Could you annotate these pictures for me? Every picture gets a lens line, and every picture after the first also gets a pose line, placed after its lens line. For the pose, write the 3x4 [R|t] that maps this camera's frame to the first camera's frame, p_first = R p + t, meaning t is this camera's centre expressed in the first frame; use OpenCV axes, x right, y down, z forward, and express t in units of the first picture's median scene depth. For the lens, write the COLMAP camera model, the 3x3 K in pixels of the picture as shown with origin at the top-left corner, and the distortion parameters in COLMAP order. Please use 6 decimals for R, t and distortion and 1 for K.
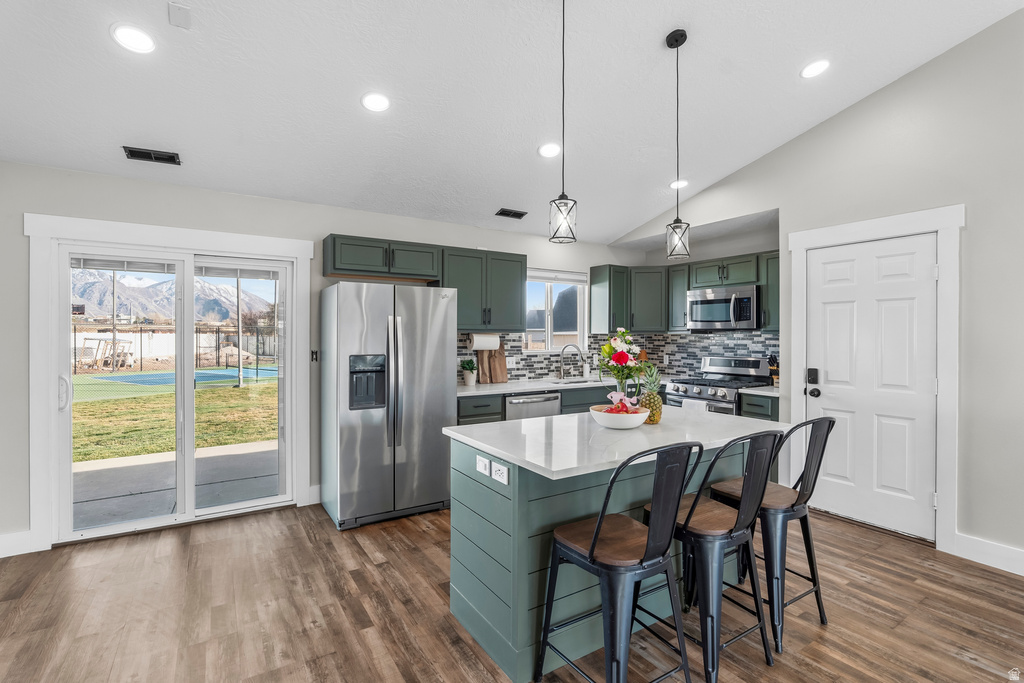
lens RADIAL K [[475.9, 0, 514.6], [0, 475.9, 336.7], [0, 0, 1]] dist [-0.020923, 0.002500]
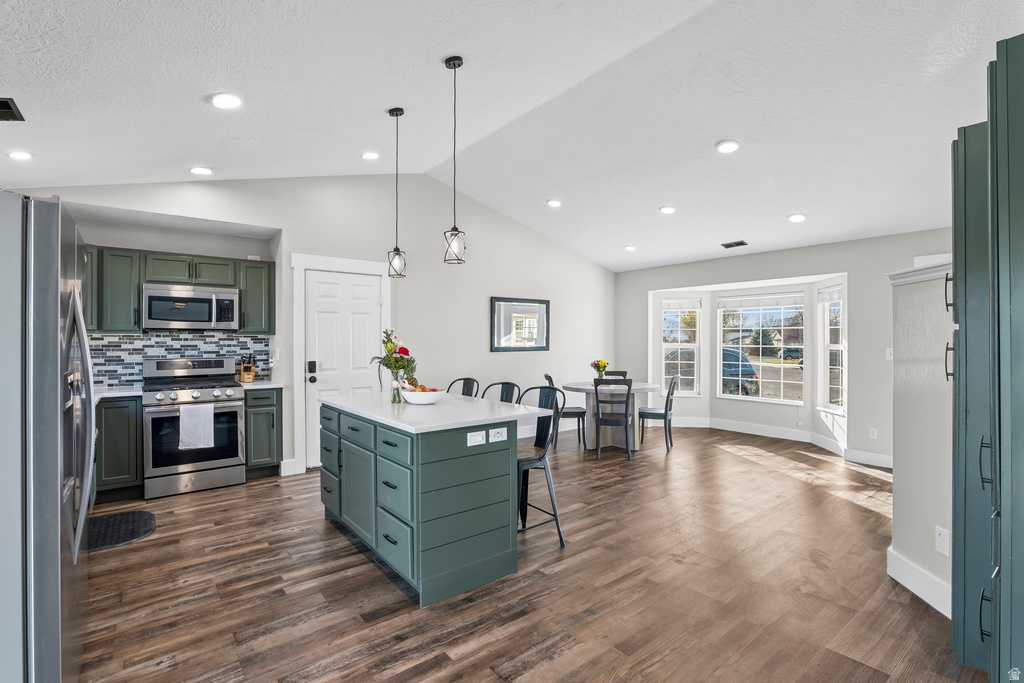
lens RADIAL K [[475.9, 0, 511.0], [0, 475.9, 337.2], [0, 0, 1]] dist [-0.020923, 0.002500]
pose [[-0.095939, 0.003801, 0.995380, -0.594425], [0.003948, 0.999986, -0.003439, 0.006229], [-0.995379, 0.003600, -0.095952, 0.469471]]
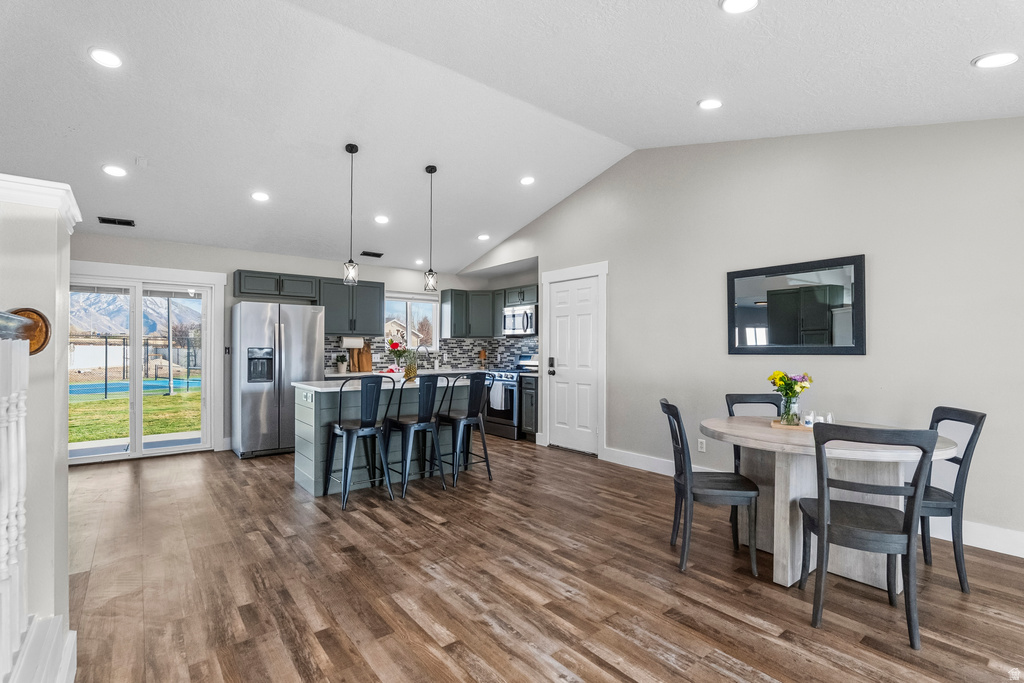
lens RADIAL K [[475.9, 0, 512.4], [0, 475.9, 349.0], [0, 0, 1]] dist [-0.020923, 0.002500]
pose [[0.994664, -0.000575, 0.103168, 0.270421], [0.000944, 0.999993, -0.003529, 0.035956], [-0.103165, 0.003608, 0.994658, -0.486002]]
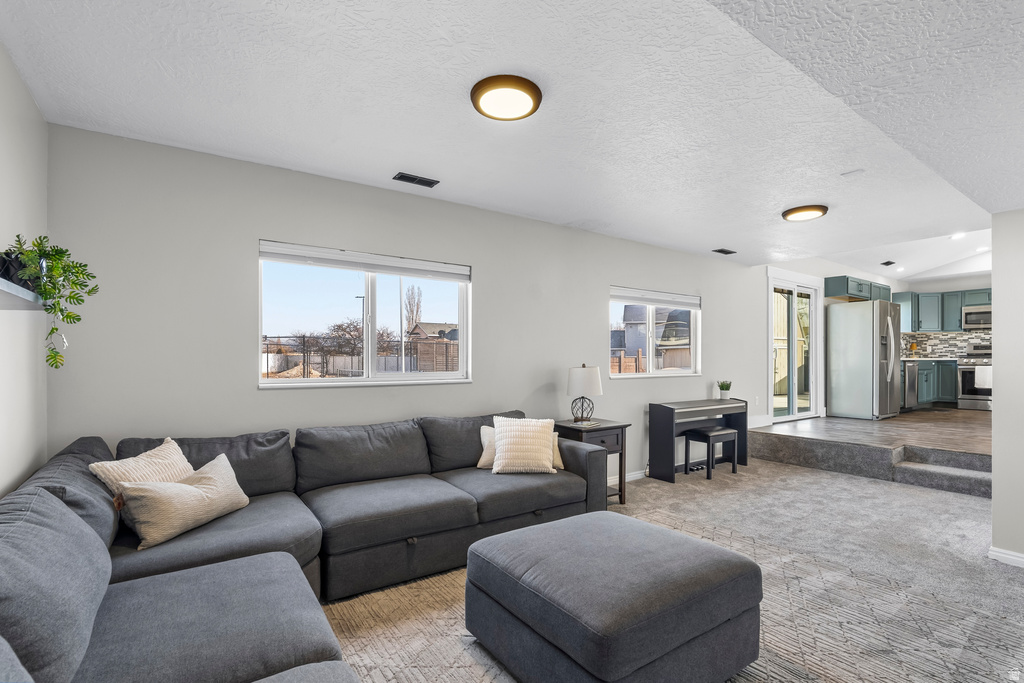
lens RADIAL K [[475.9, 0, 514.2], [0, 475.9, 360.5], [0, 0, 1]] dist [-0.020923, 0.002500]
pose [[0.999868, -0.004243, 0.015660, -1.450887], [0.004230, 0.999991, 0.000837, 0.101869], [-0.015664, -0.000771, 0.999877, -0.769263]]
